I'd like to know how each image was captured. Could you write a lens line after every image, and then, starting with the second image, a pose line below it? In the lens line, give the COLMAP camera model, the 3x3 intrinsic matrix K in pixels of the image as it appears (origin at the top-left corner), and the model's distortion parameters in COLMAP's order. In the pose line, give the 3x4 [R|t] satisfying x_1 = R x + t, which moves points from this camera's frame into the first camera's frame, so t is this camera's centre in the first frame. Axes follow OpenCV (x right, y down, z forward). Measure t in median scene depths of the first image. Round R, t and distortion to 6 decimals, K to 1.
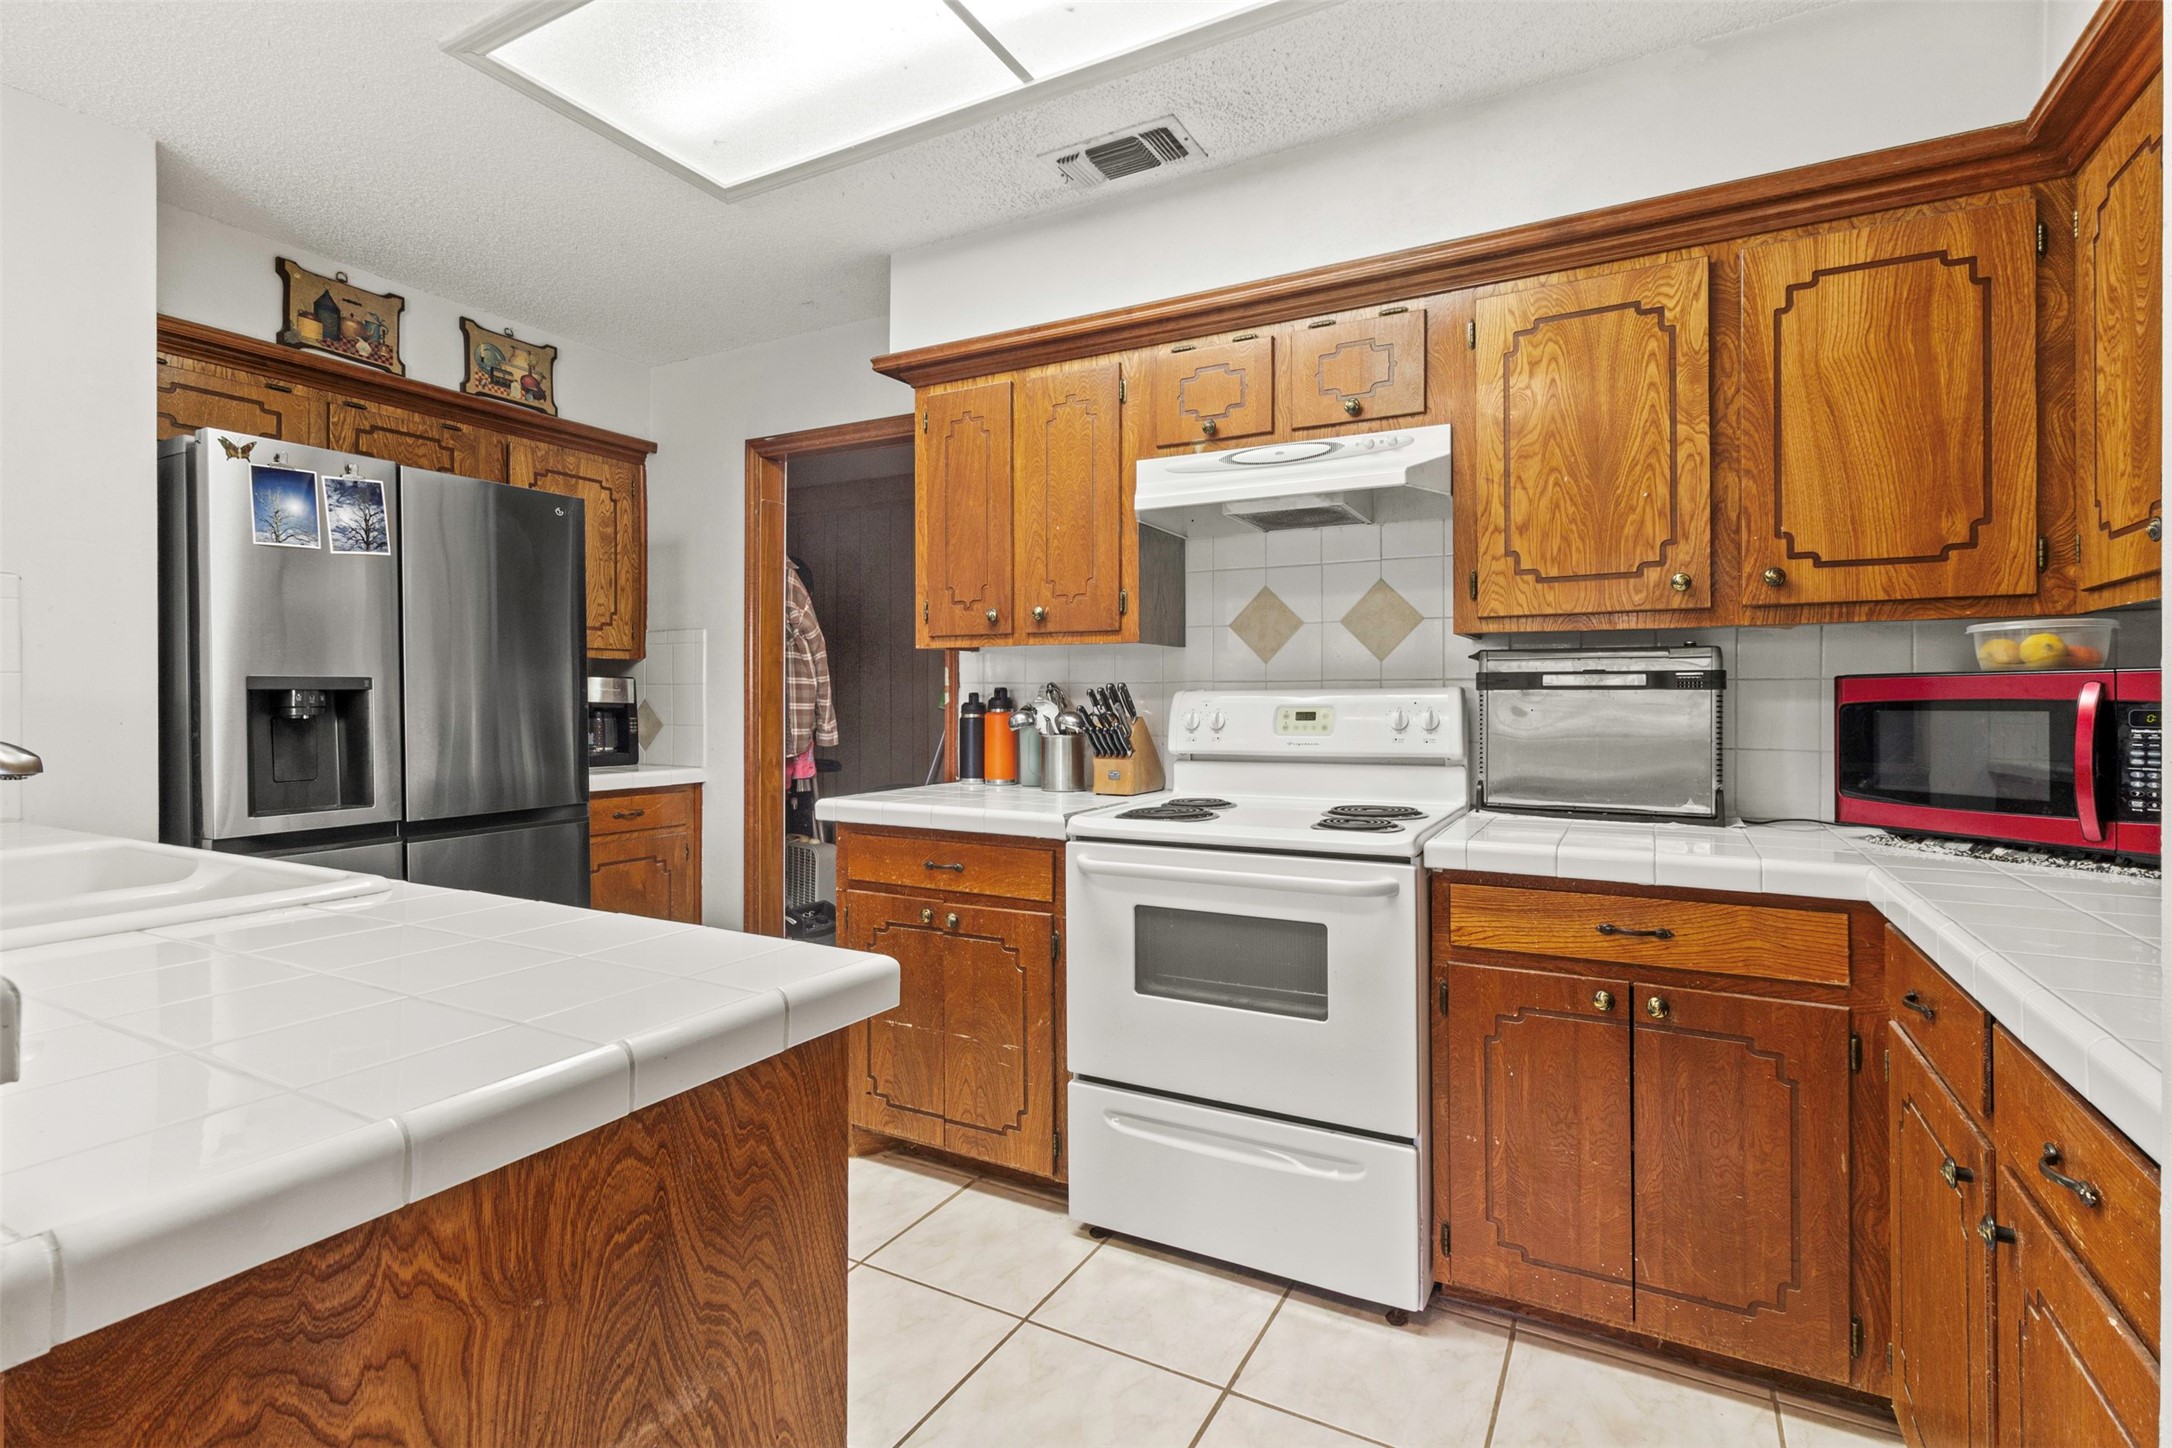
lens RADIAL K [[1023.9, 0, 1097.4], [0, 1023.9, 688.8], [0, 0, 1]] dist [0.000377, -0.011698]
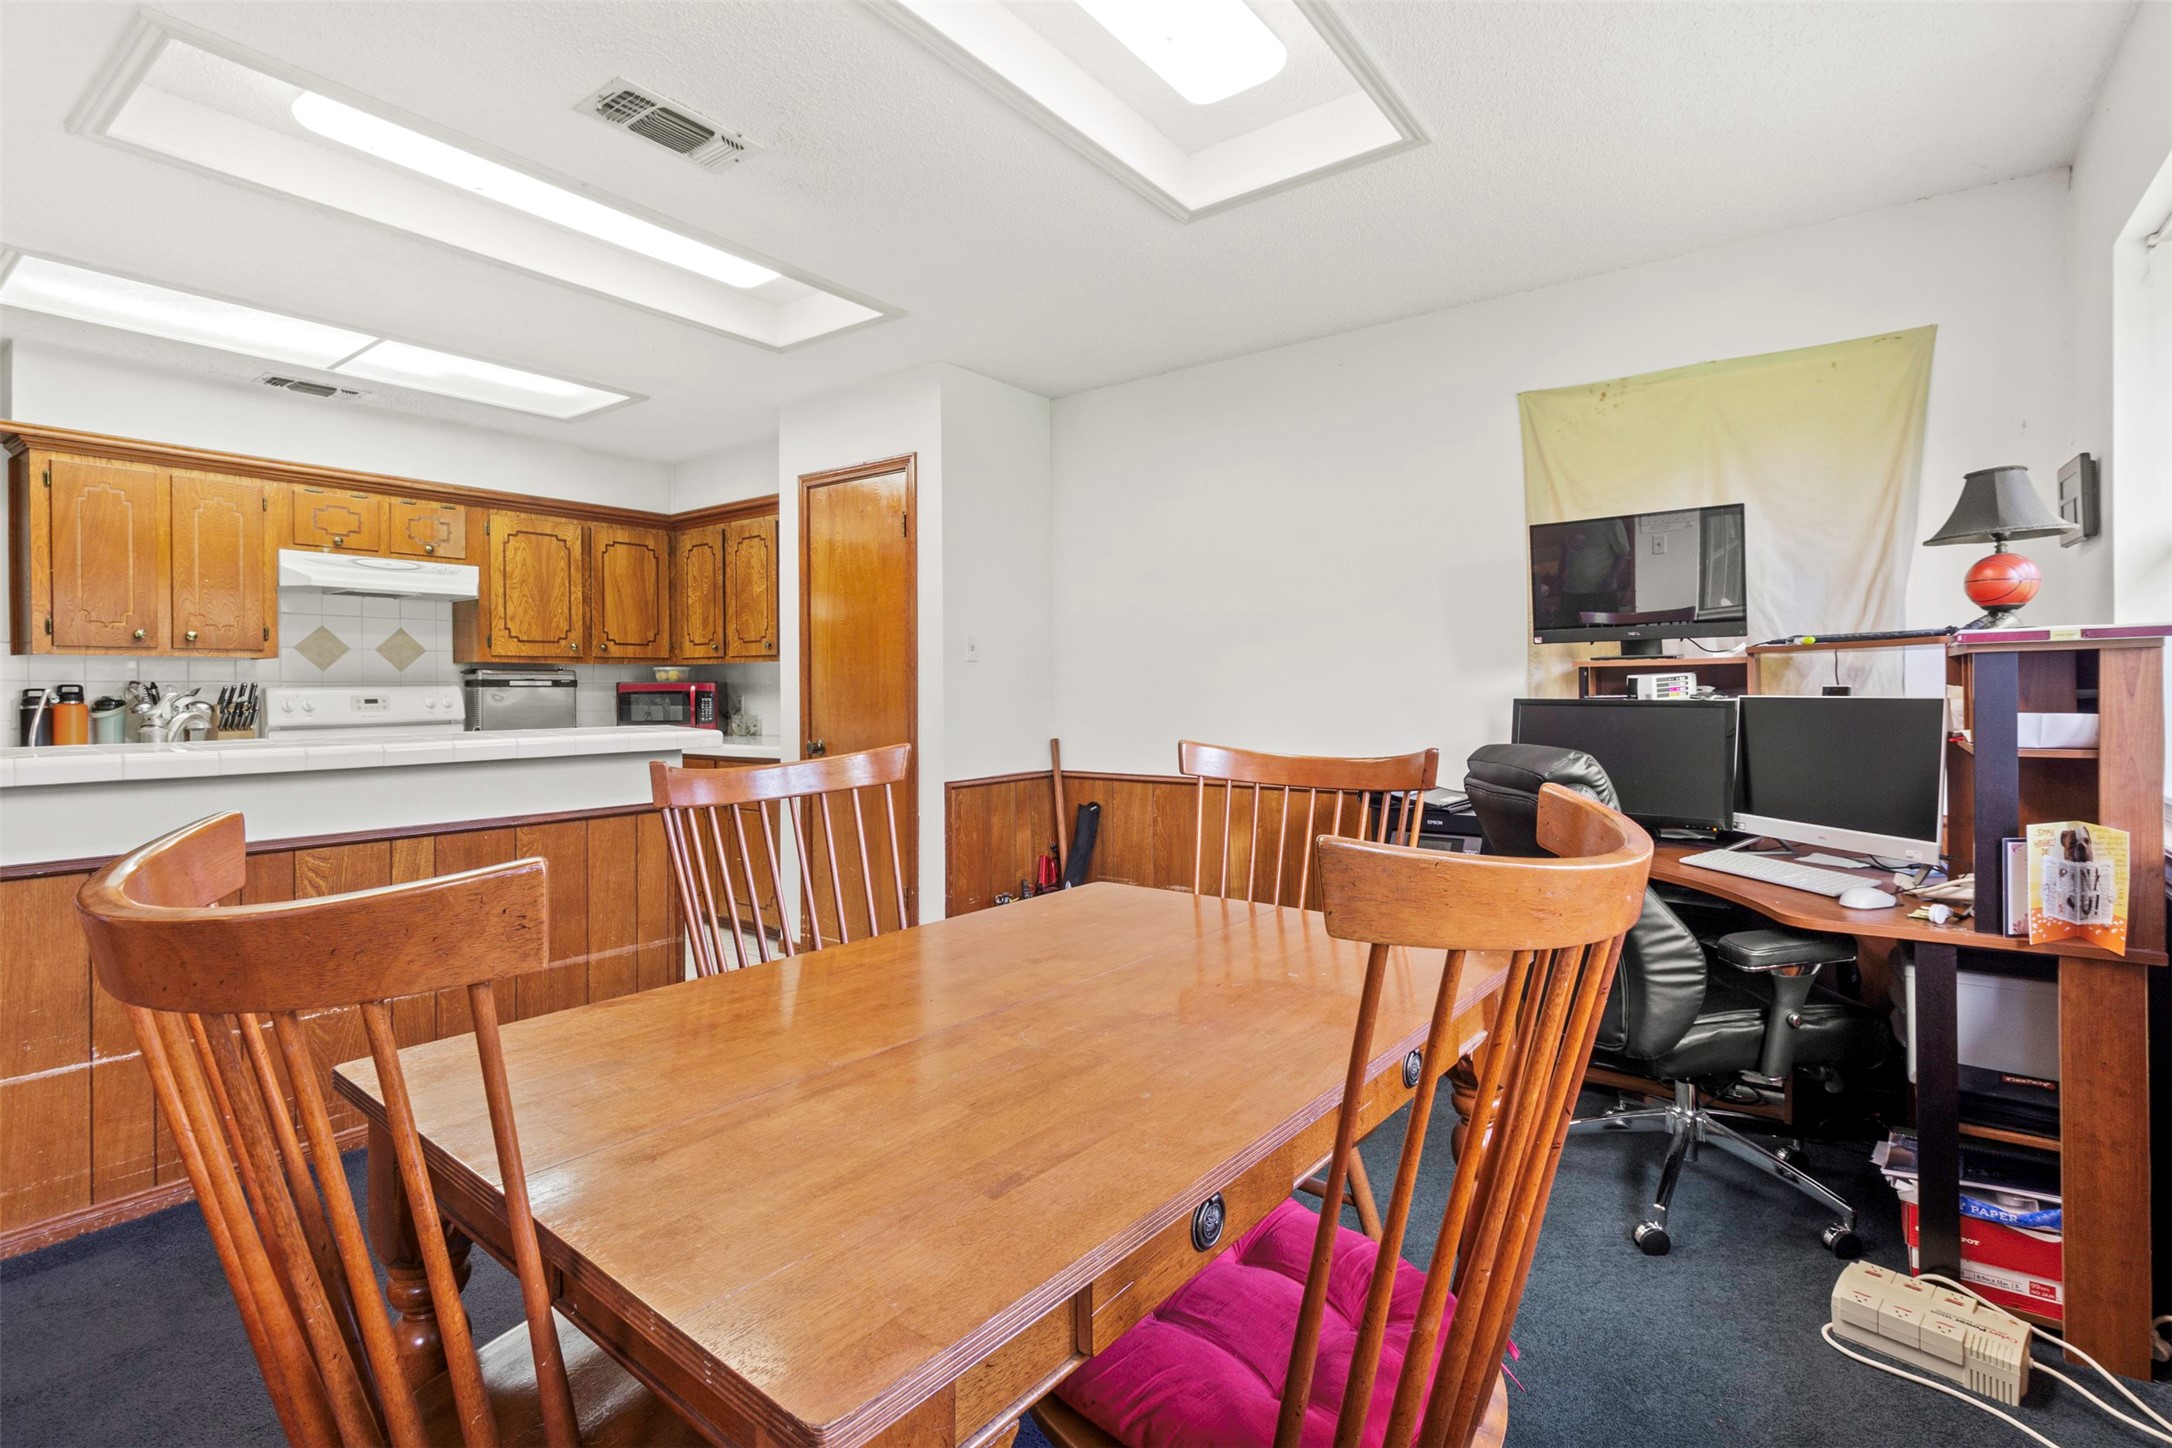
lens RADIAL K [[1023.9, 0, 1097.4], [0, 1023.9, 688.8], [0, 0, 1]] dist [0.000377, -0.011698]
pose [[0.144898, 0.000897, 0.989446, -1.687577], [-0.002200, 0.999997, -0.000584, 0.002956], [-0.989444, -0.002092, 0.144900, -0.661212]]
